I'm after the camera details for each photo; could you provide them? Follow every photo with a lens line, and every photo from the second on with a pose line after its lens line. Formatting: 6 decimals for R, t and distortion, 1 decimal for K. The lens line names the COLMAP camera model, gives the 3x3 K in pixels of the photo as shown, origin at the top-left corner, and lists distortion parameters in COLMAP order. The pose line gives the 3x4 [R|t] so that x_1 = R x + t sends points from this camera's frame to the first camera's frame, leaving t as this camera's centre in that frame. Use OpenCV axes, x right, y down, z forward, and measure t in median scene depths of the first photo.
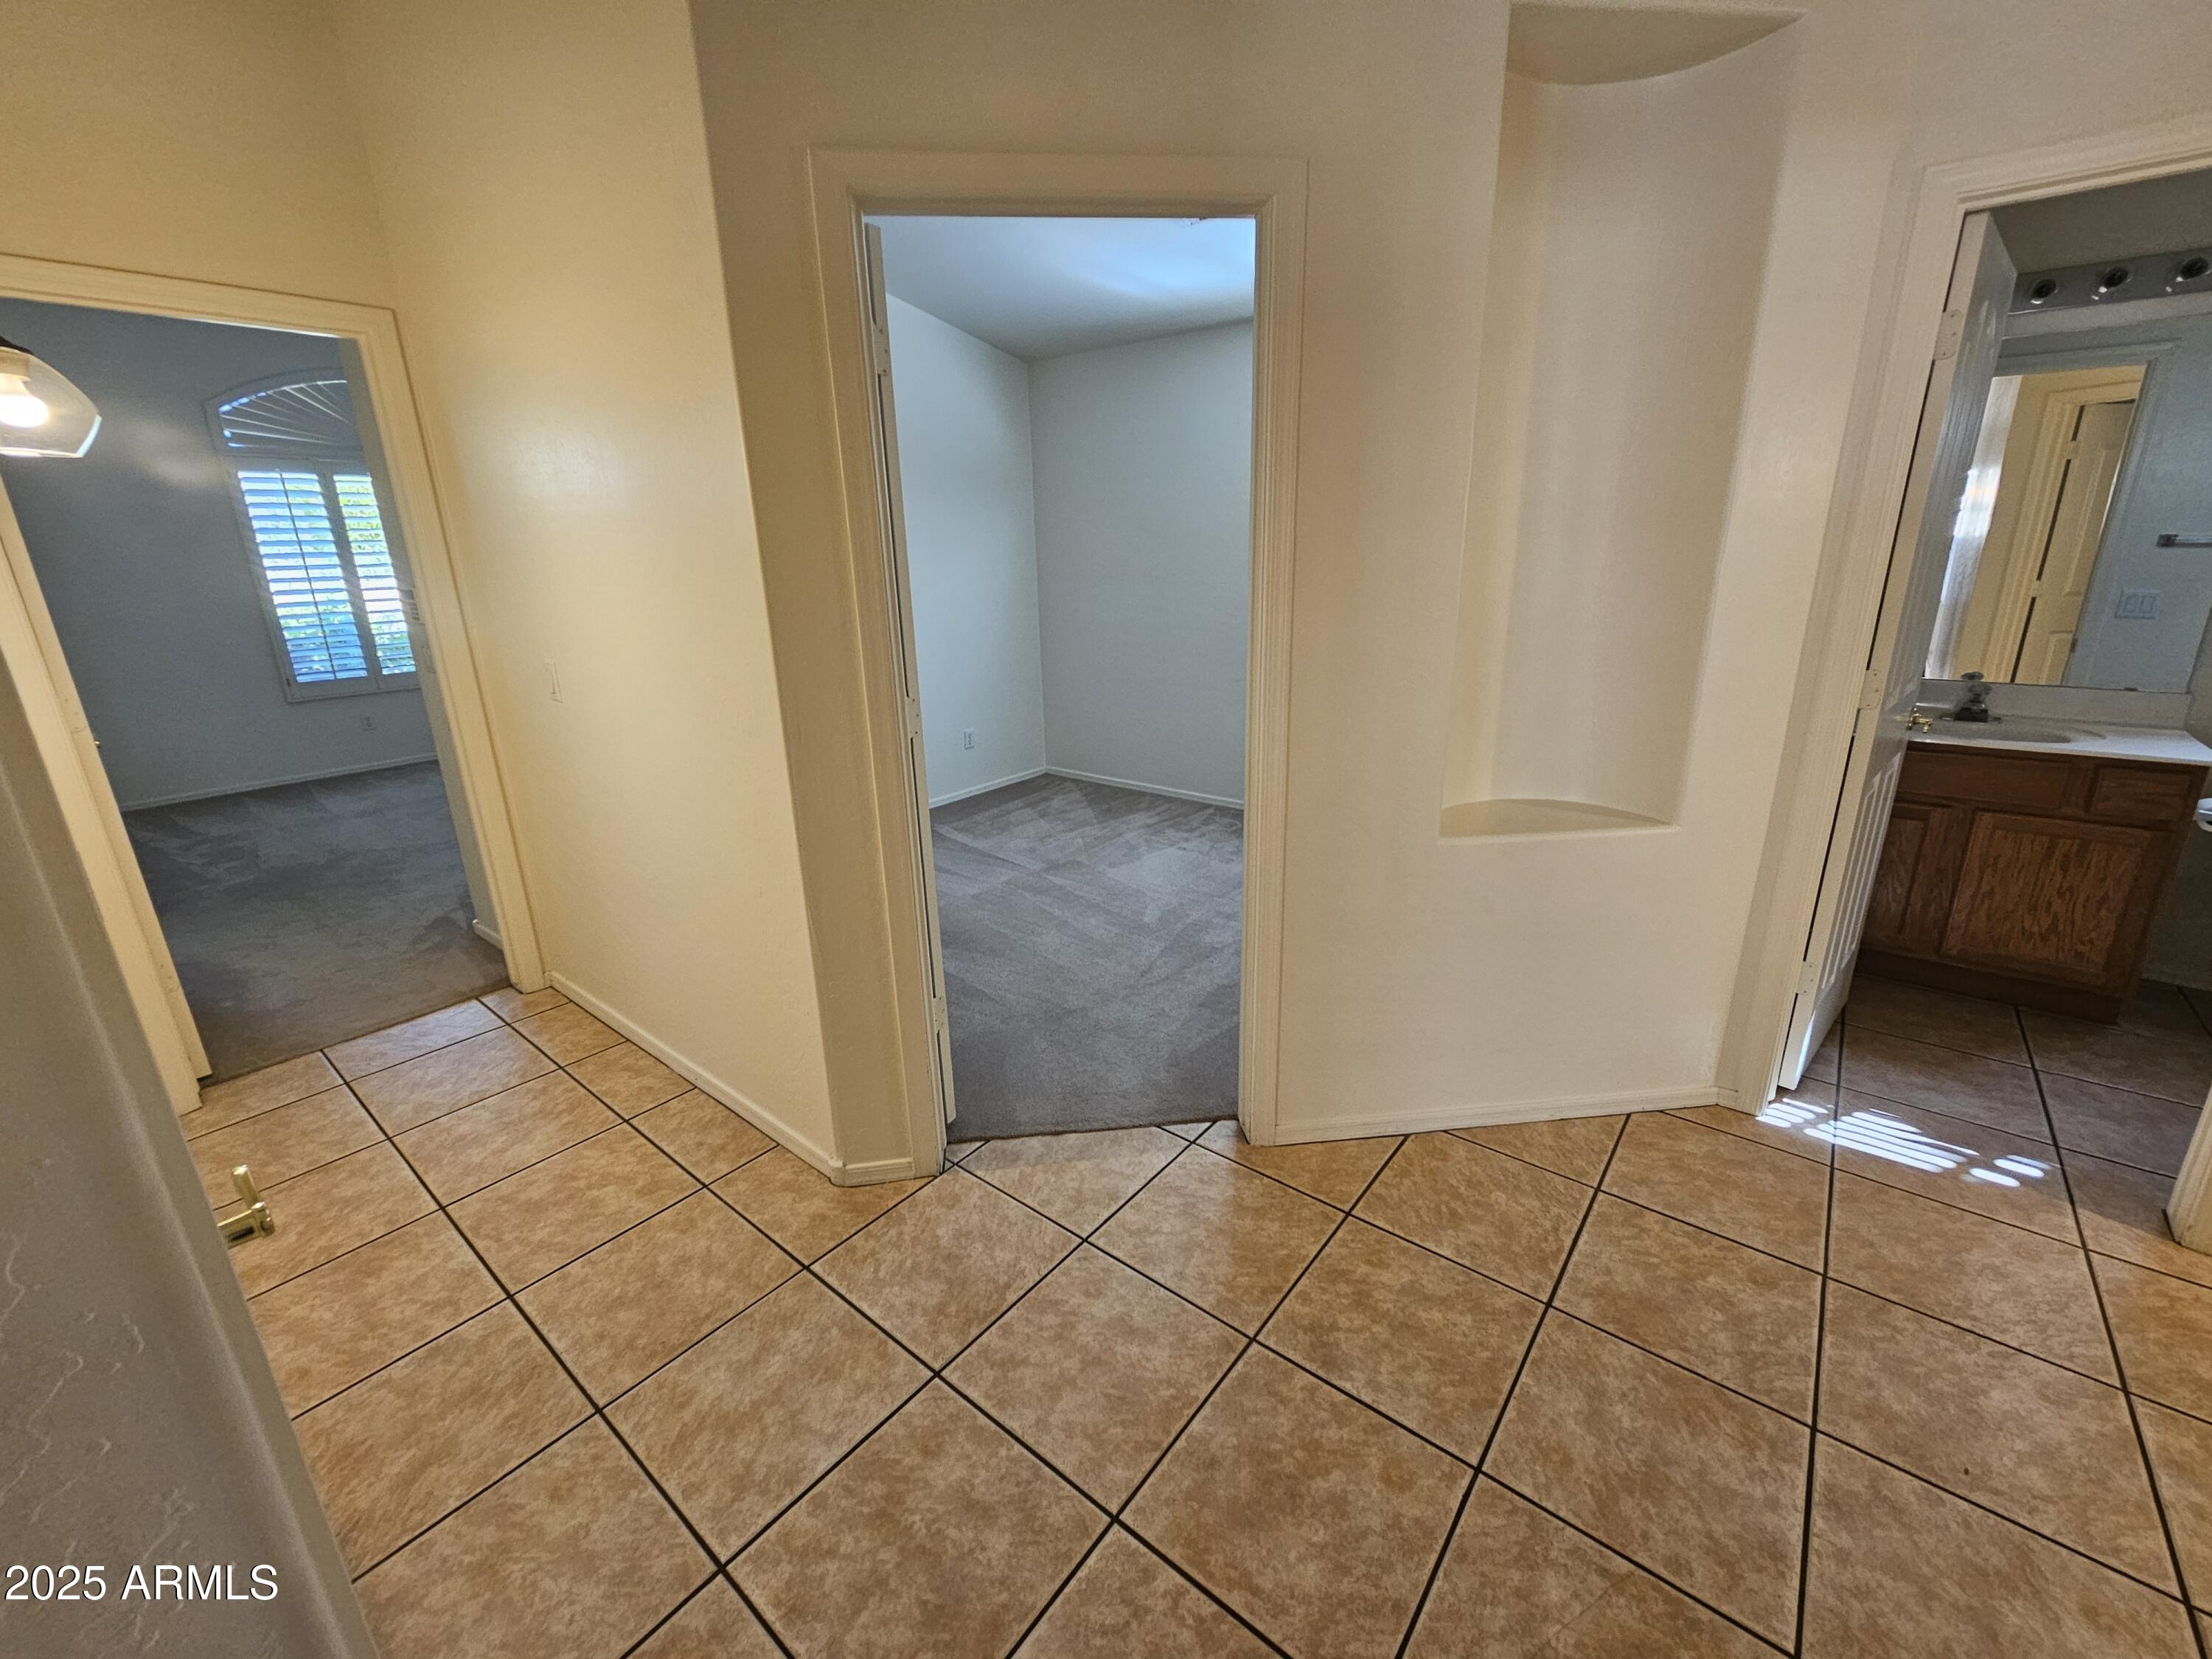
lens RADIAL K [[907.9, 0, 1110.5], [0, 907.9, 823.5], [0, 0, 1]] dist [-0.005958, 0.000024]
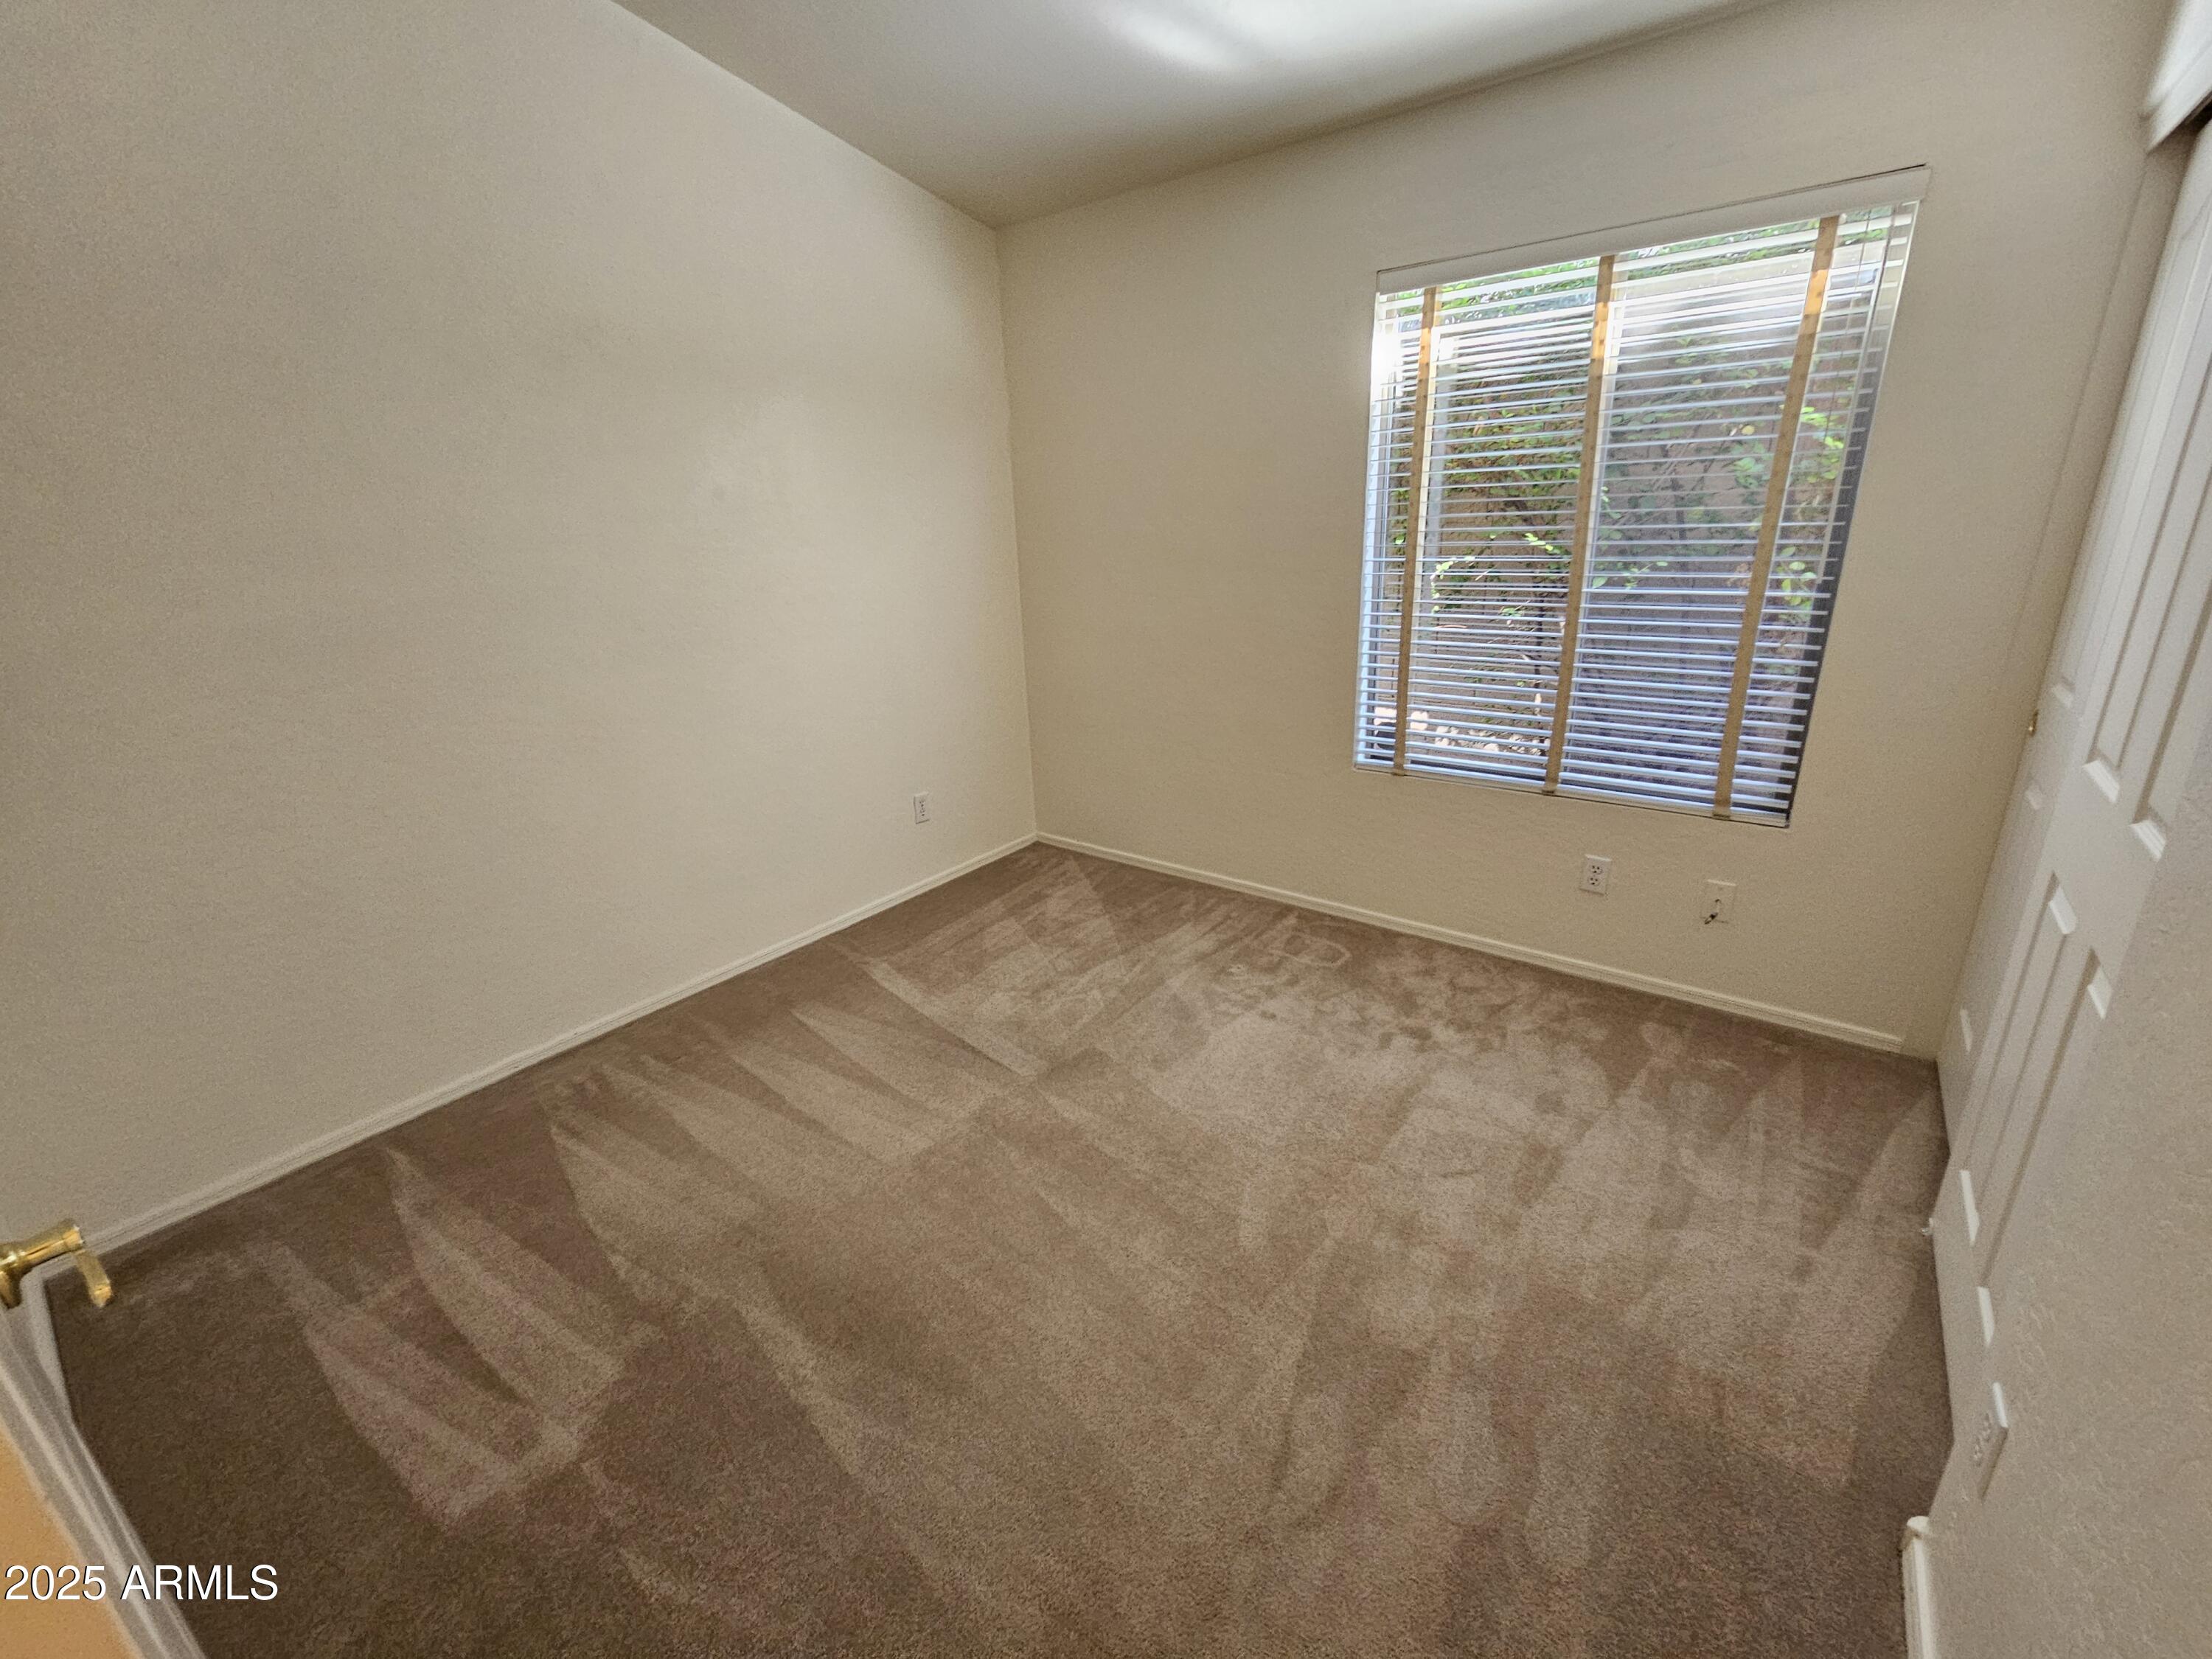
lens RADIAL K [[907.9, 0, 1114.2], [0, 907.9, 813.7], [0, 0, 1]] dist [-0.005958, 0.000024]
pose [[0.999555, -0.022518, 0.019560, -0.061476], [0.022060, 0.999485, 0.023297, -0.231073], [-0.020074, -0.022856, 0.999537, 0.748638]]
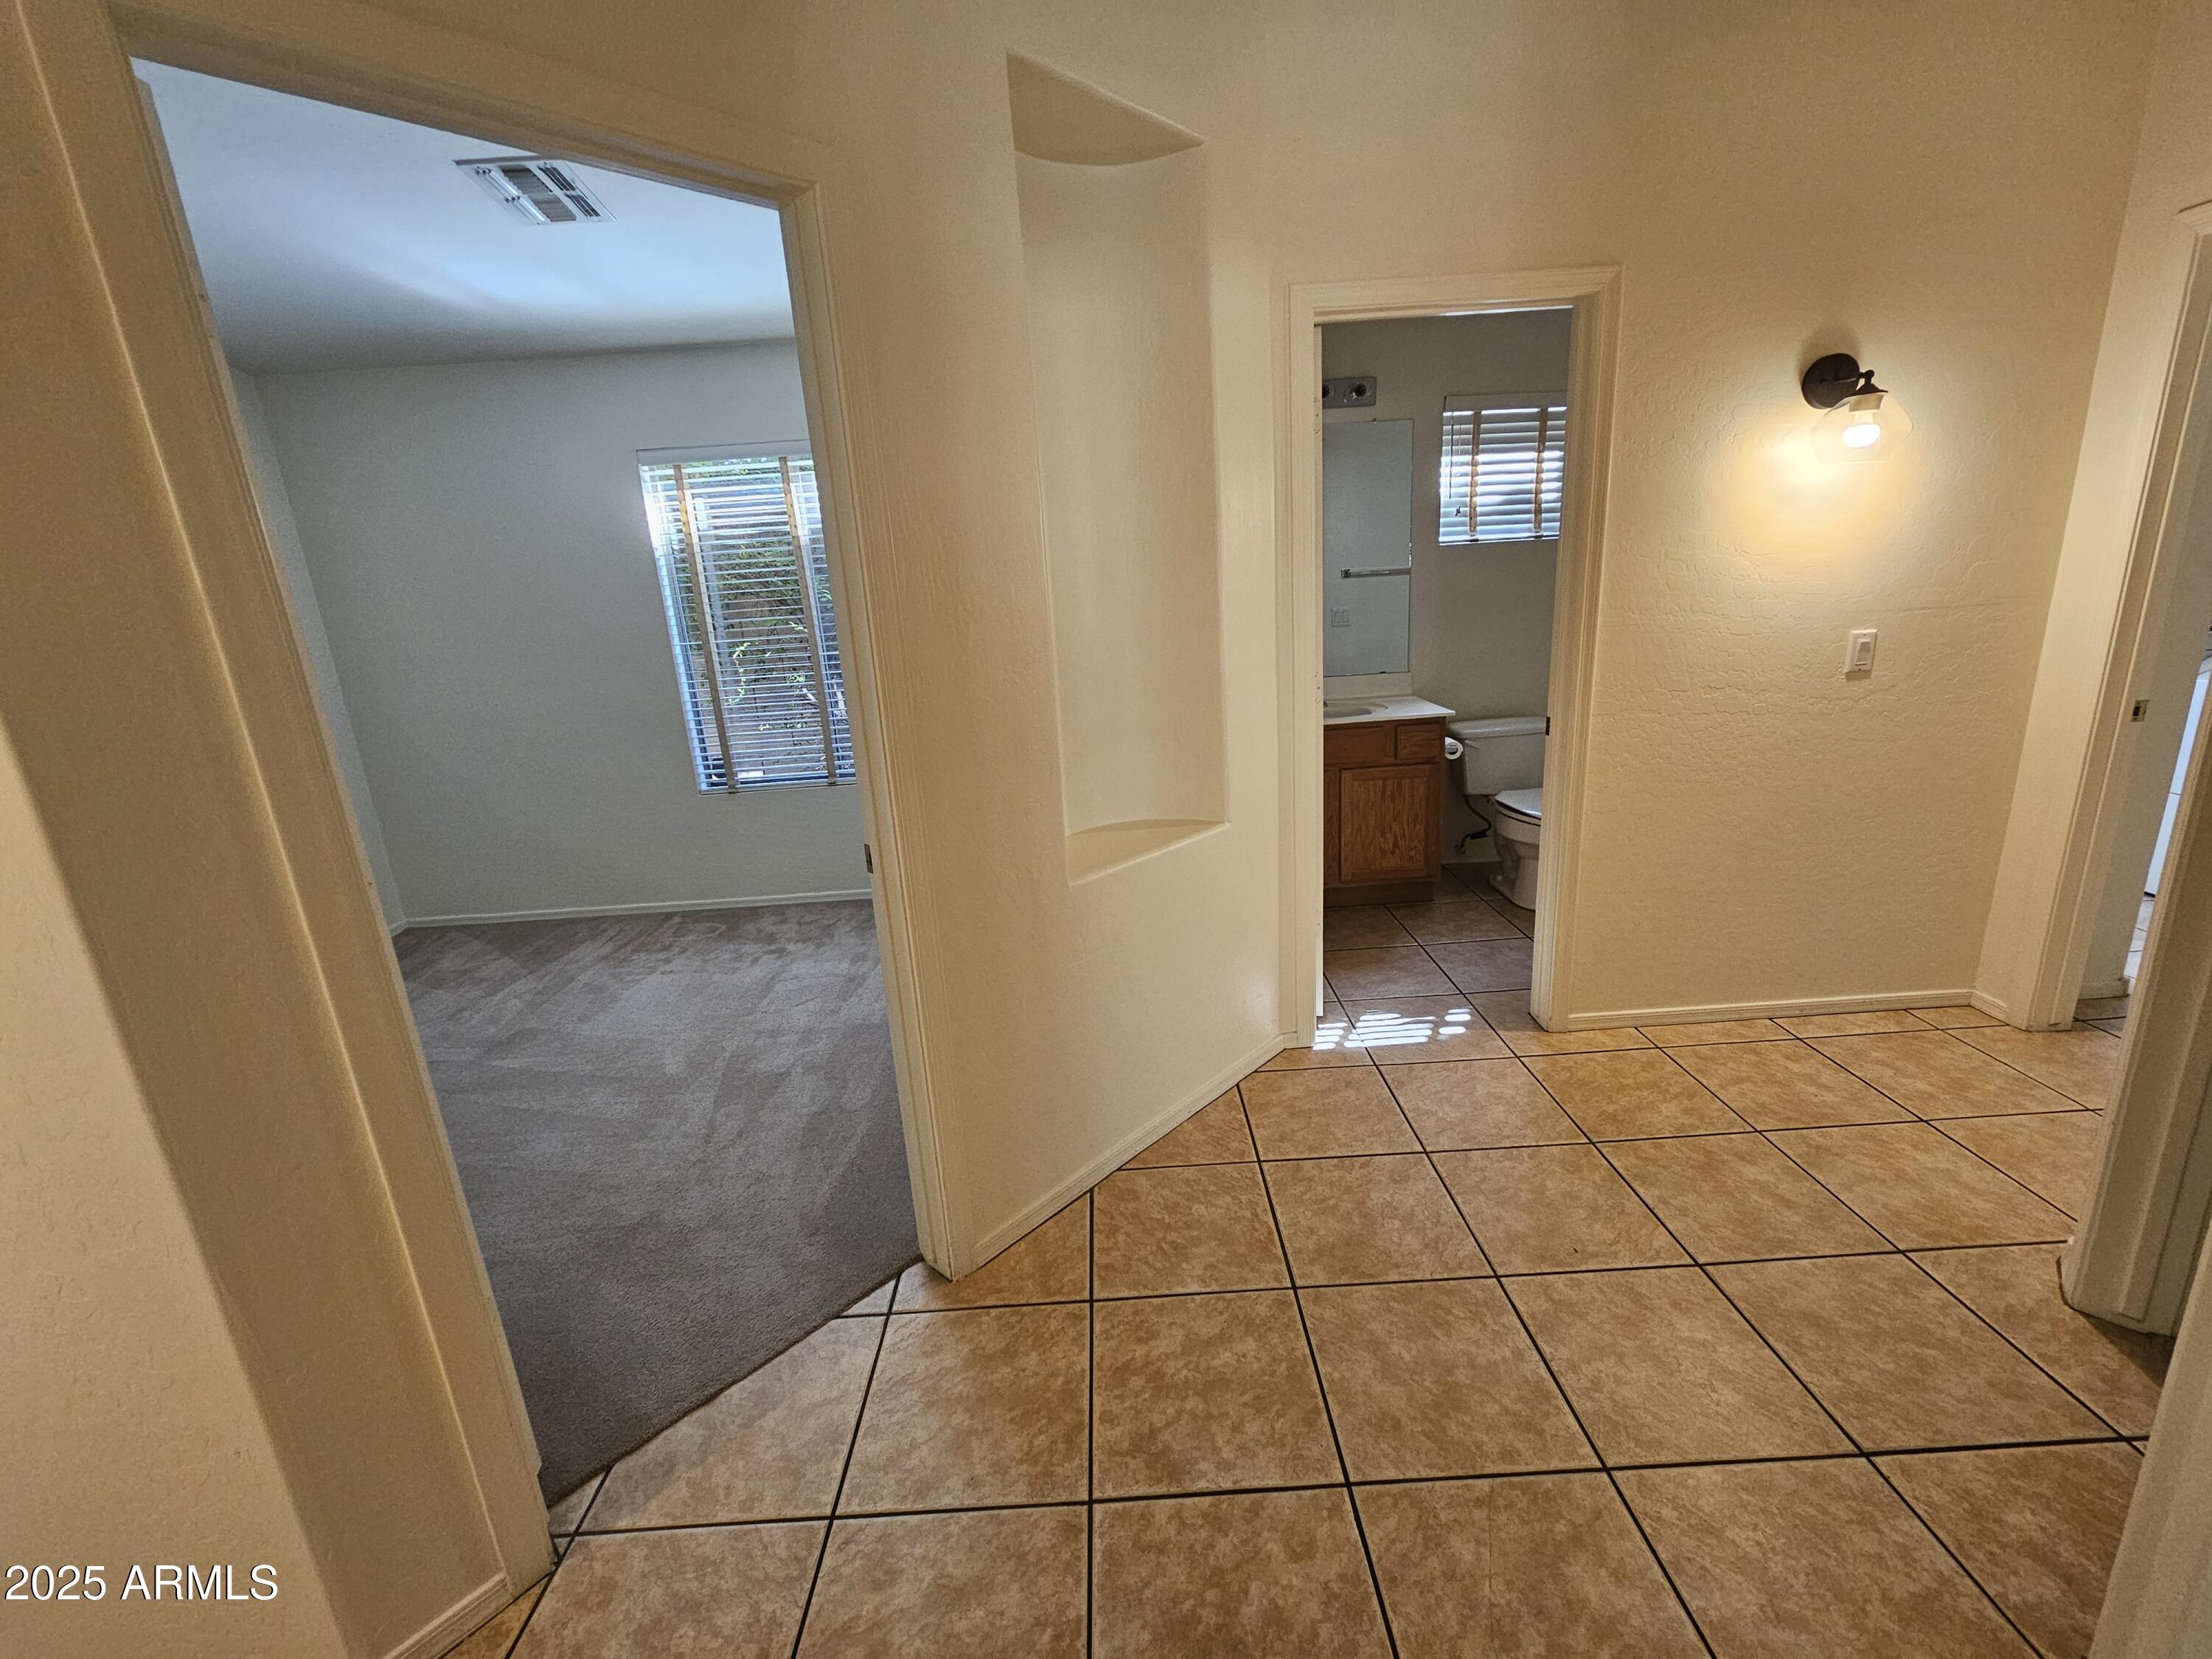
lens RADIAL K [[907.9, 0, 1113.4], [0, 907.9, 819.5], [0, 0, 1]] dist [-0.005958, 0.000024]
pose [[0.766408, -0.188866, 0.613961, -0.167032], [0.231179, 0.972852, 0.010687, -0.042479], [-0.599312, 0.133744, 0.789264, 0.170756]]
